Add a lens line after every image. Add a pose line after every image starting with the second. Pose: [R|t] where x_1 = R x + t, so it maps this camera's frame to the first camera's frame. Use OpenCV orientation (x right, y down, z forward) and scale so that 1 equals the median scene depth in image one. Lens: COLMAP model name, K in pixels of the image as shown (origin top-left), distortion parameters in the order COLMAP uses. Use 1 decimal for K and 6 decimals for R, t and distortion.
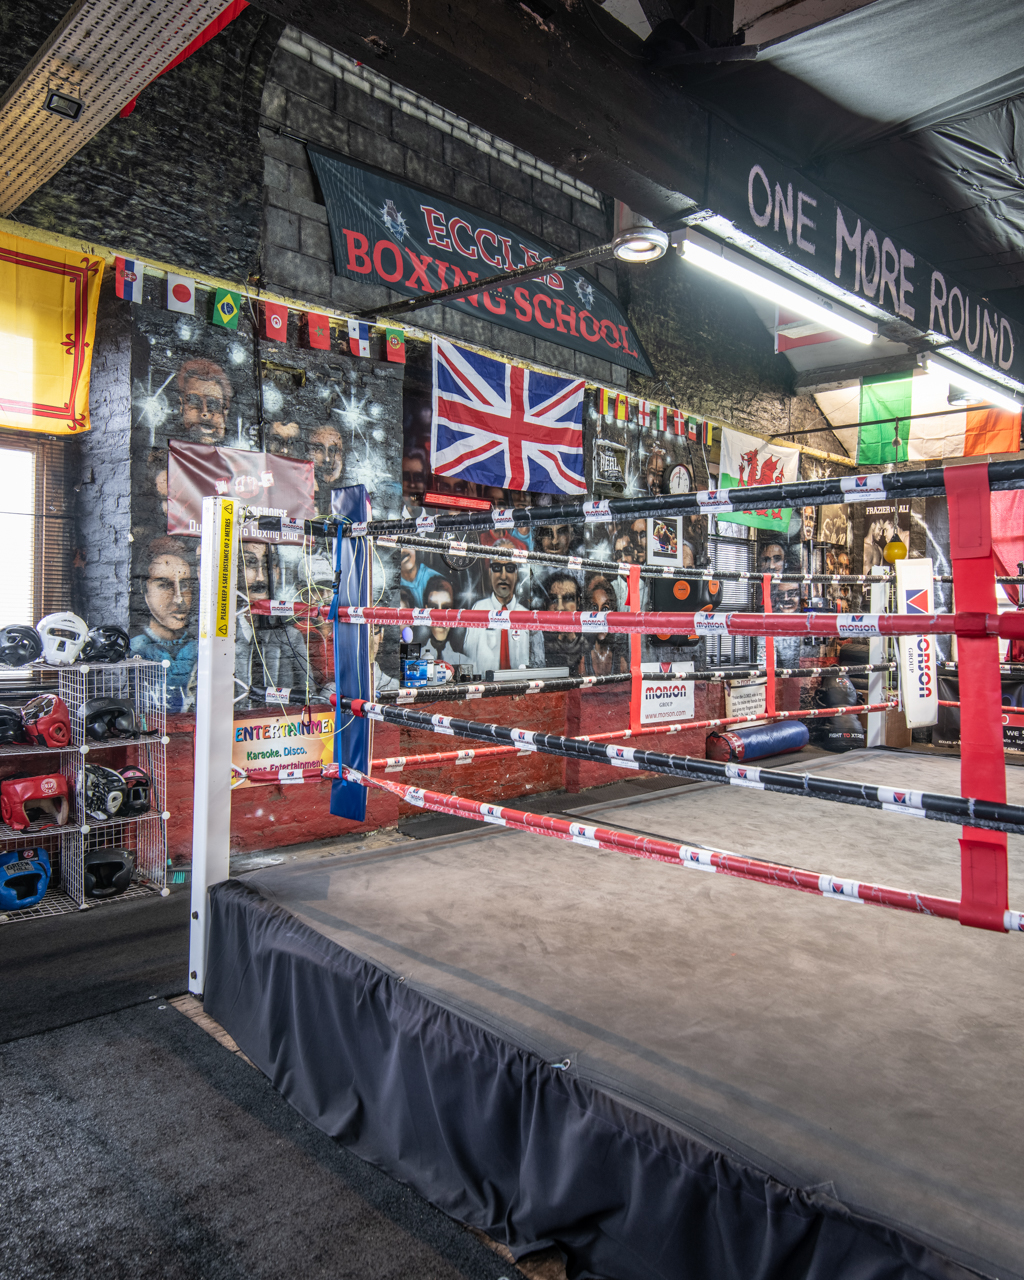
lens RADIAL K [[926.4, 0, 510.0], [0, 926.4, 630.3], [0, 0, 1]] dist [0.029423, 0.000798]
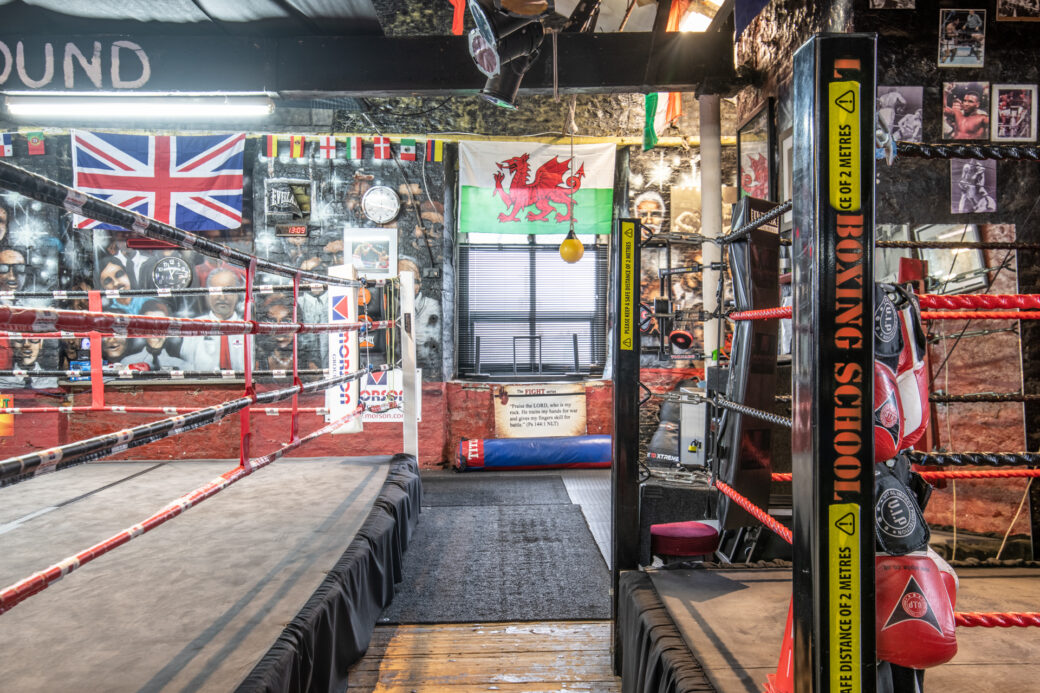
lens RADIAL K [[838.0, 0, 521.2], [0, 838.0, 350.8], [0, 0, 1]] dist [0.040976, 0.014664]
pose [[0.737872, 0.000368, -0.674940, 1.131956], [0.004126, 0.999979, 0.005056, 0.011149], [0.674928, -0.006515, 0.737855, 0.448570]]
